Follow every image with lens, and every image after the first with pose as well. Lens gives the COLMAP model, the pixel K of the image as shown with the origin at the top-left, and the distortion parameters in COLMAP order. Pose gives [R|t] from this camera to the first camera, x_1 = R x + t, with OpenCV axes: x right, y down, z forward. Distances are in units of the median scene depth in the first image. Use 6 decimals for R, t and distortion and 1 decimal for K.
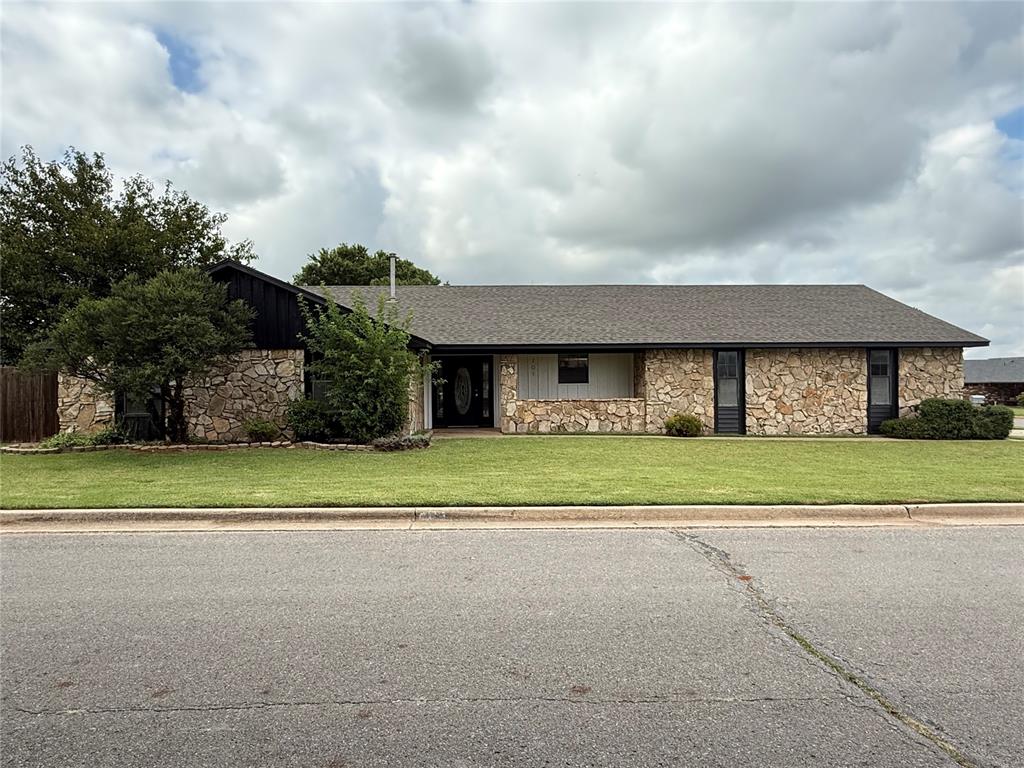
lens RADIAL K [[629.2, 0, 509.2], [0, 629.2, 388.4], [0, 0, 1]] dist [0.000598, 0.000065]
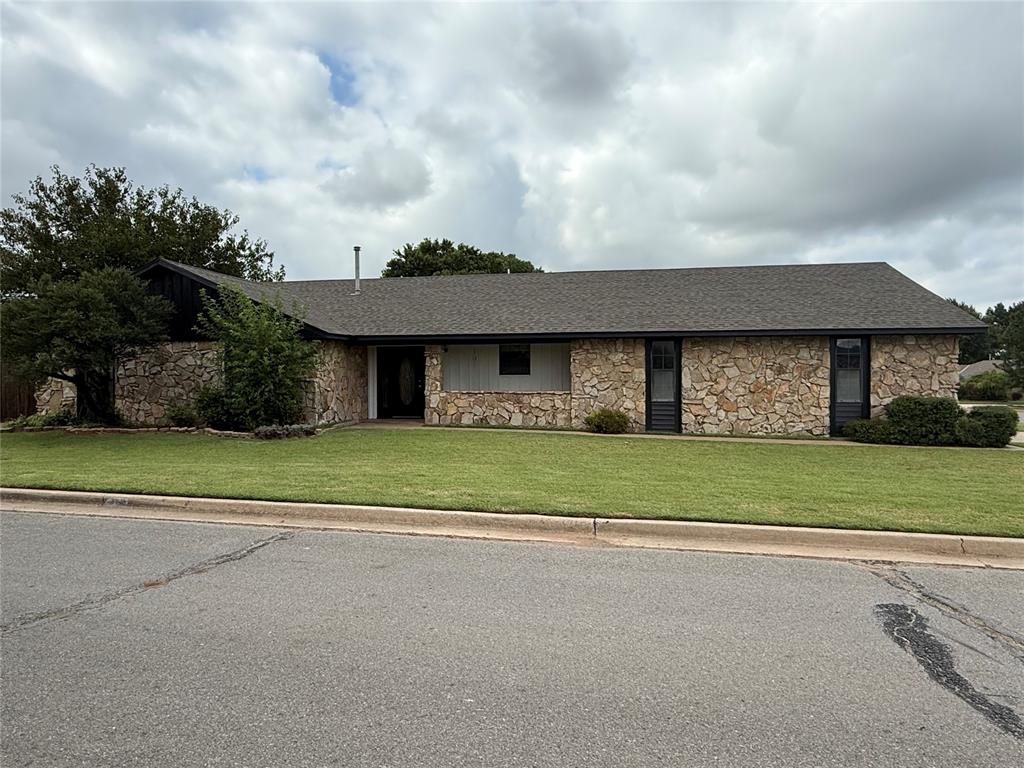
lens RADIAL K [[629.2, 0, 511.4], [0, 629.2, 378.4], [0, 0, 1]] dist [0.000598, 0.000065]
pose [[0.974483, 0.008209, -0.224312, 0.335640], [-0.008517, 0.999964, -0.000403, -0.002241], [0.224301, 0.002303, 0.974517, 0.065279]]
